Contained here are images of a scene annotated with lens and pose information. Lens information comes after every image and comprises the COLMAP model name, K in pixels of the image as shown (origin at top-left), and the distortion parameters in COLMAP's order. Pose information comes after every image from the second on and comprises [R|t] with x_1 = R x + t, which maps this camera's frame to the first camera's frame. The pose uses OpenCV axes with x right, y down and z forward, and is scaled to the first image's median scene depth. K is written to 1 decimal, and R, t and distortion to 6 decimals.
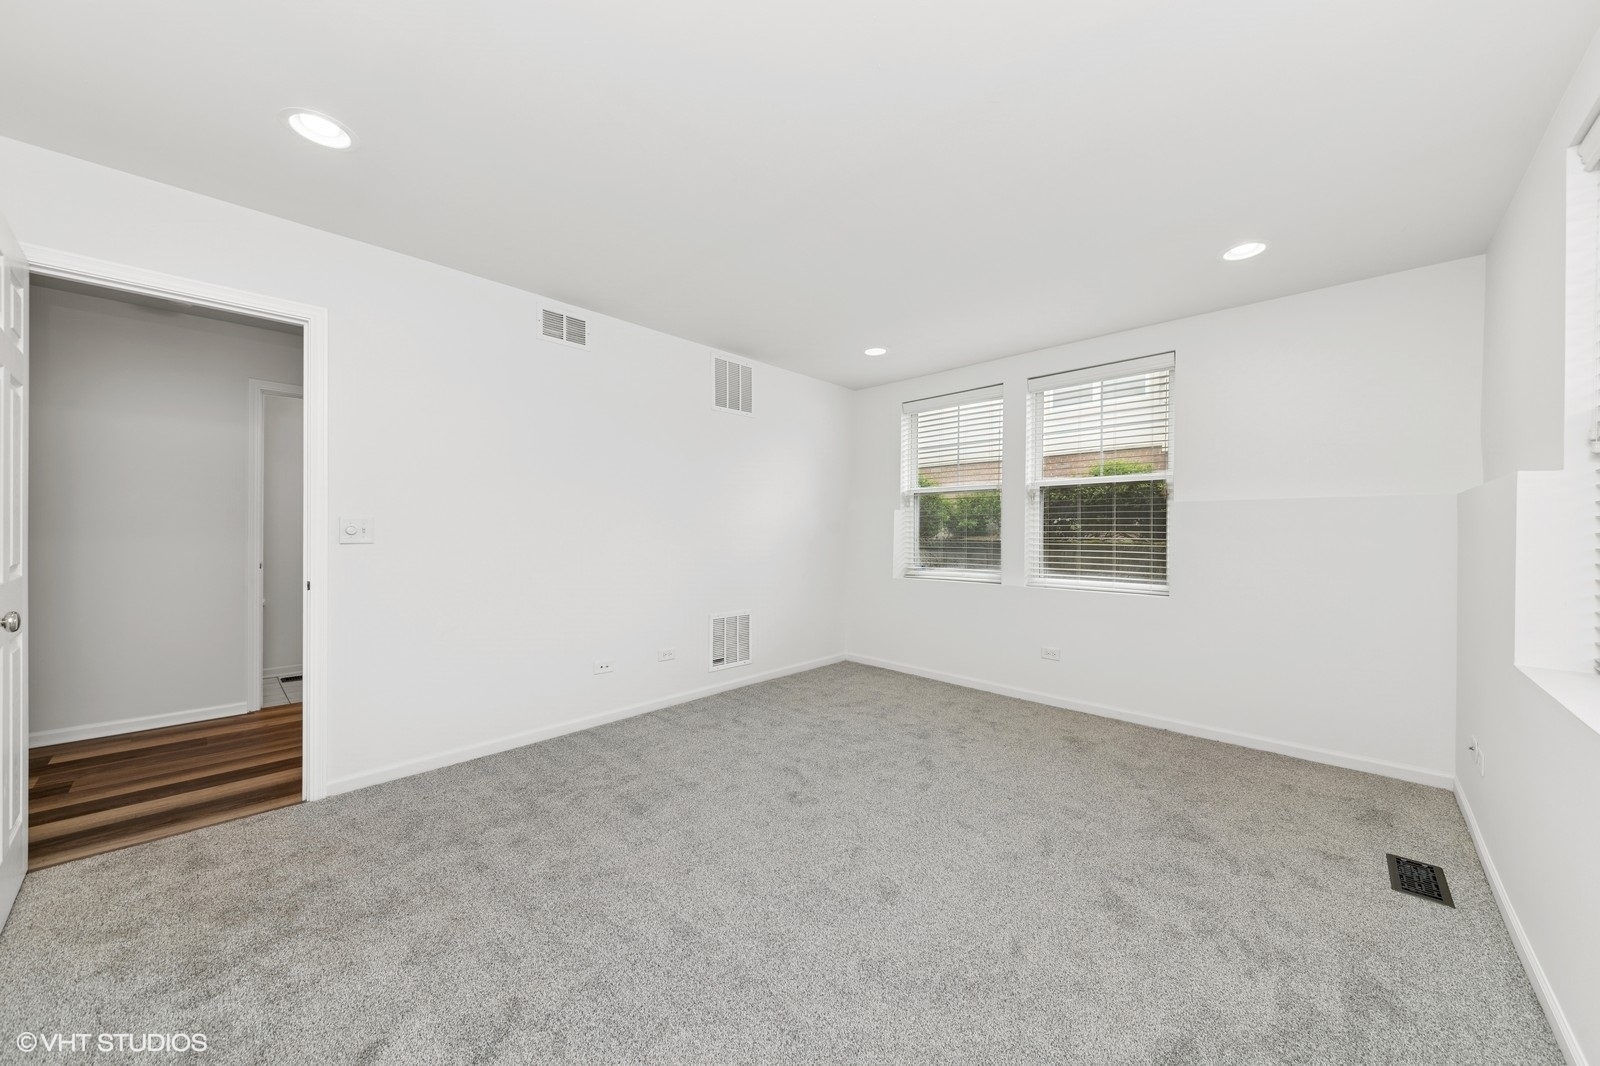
lens RADIAL K [[570.8, 0, 811.4], [0, 570.8, 527.6], [0, 0, 1]] dist [0.032298, -0.016732]
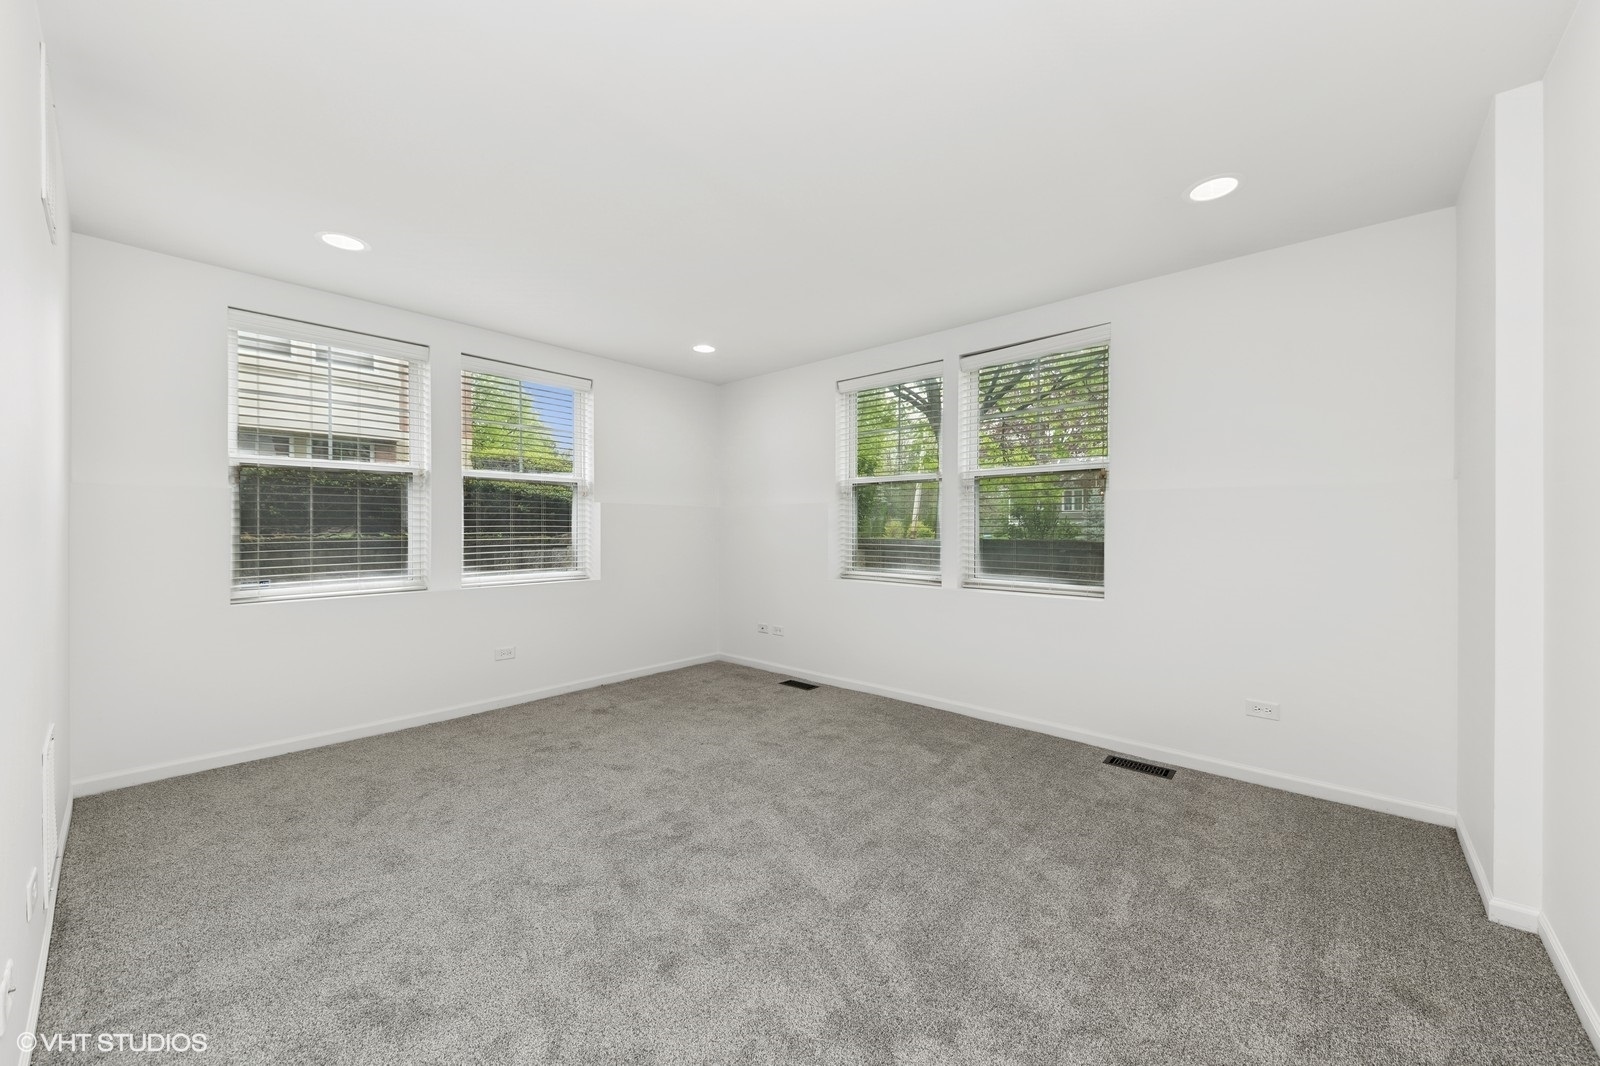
lens RADIAL K [[609.8, 0, 792.0], [0, 609.8, 525.5], [0, 0, 1]] dist [0.007429, -0.000511]
pose [[-0.042394, -0.003713, 0.999094, -0.657095], [-0.003513, 0.999987, 0.003568, 0.000960], [-0.999095, -0.003359, -0.042406, 0.597007]]
